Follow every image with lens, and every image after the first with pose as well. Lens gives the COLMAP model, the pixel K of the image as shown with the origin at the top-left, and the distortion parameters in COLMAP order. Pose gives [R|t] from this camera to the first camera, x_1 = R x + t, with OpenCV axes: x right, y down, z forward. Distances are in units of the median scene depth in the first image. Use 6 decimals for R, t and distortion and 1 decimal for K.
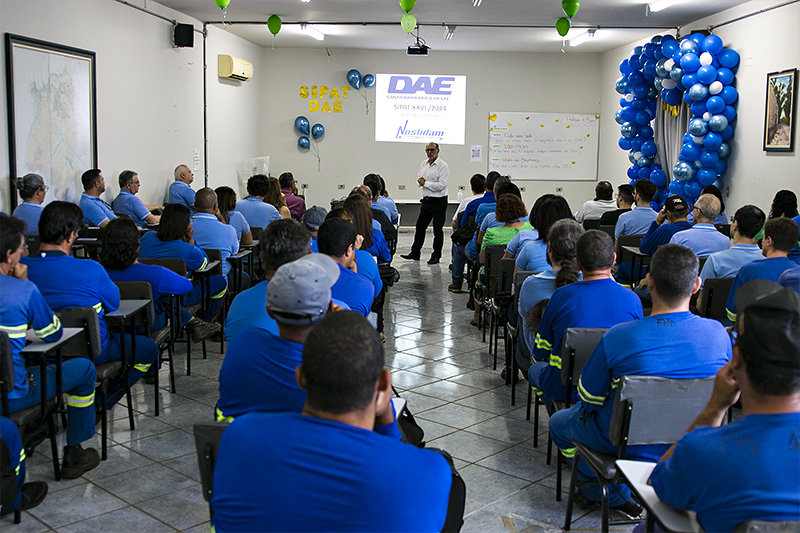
lens RADIAL K [[920.3, 0, 400.0], [0, 920.3, 266.5], [0, 0, 1]] dist [-0.171043, 0.229098]
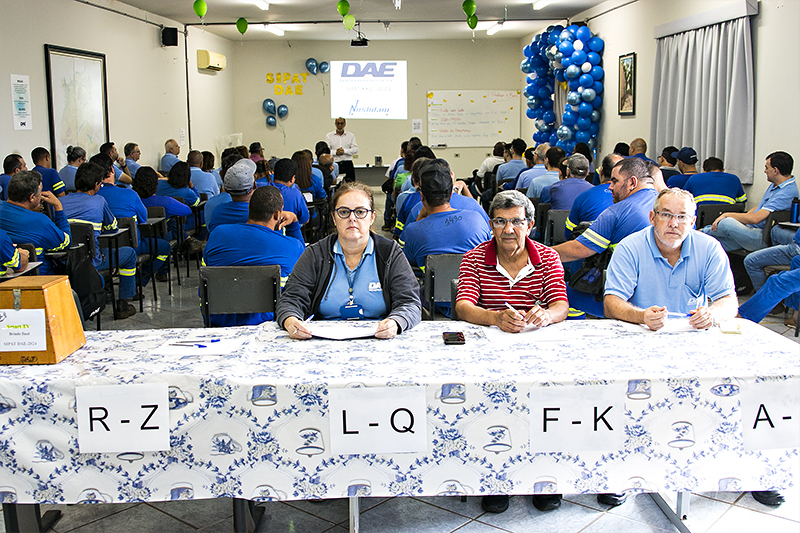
lens RADIAL K [[920.3, 0, 400.0], [0, 920.3, 266.5], [0, 0, 1]] dist [-0.171043, 0.229098]
pose [[0.999347, -0.029285, 0.021178, 0.043216], [0.028816, 0.999339, 0.022151, 0.043516], [-0.021813, -0.021526, 0.999530, -0.262090]]
